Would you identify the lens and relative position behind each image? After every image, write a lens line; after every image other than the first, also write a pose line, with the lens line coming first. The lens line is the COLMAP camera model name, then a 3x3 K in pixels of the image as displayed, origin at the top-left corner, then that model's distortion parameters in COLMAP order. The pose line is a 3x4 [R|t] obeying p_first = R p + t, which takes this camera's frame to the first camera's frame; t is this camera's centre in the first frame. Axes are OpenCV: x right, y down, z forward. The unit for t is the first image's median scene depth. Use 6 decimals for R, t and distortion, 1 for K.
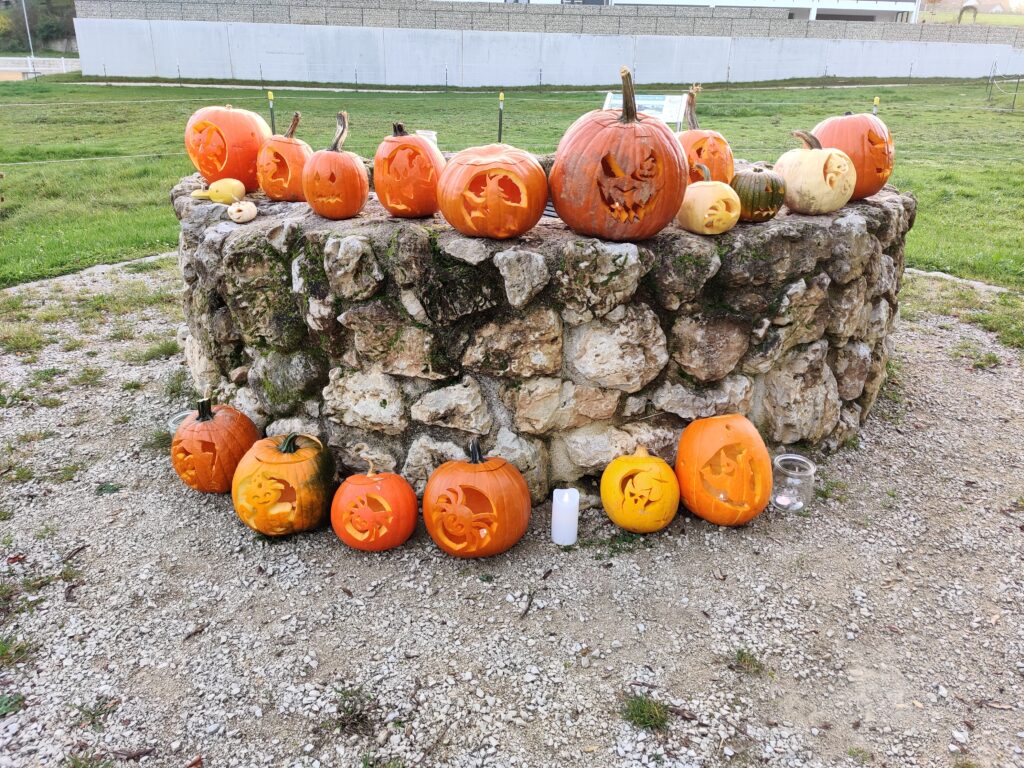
lens RADIAL K [[643.3, 0, 513.7], [0, 643.3, 385.4], [0, 0, 1]] dist [0.038828, -0.004478]
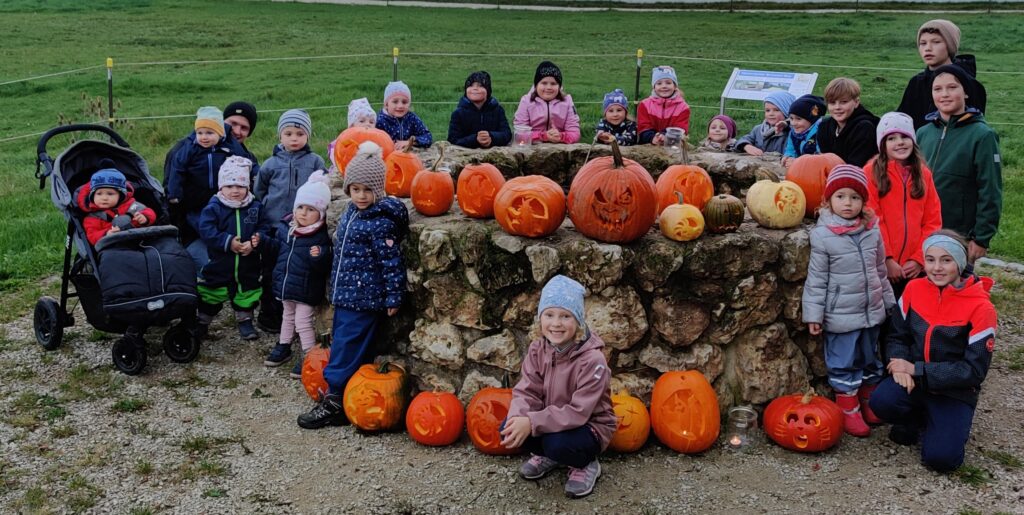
lens RADIAL K [[1231.8, 0, 512.1], [0, 1231.8, 257.3], [0, 0, 1]] dist [0.100377, 0.000000]
pose [[0.971845, 0.054113, -0.229321, 0.562444], [-0.086395, 0.987322, -0.133157, 0.192205], [0.219209, 0.149220, 0.964200, -1.668043]]
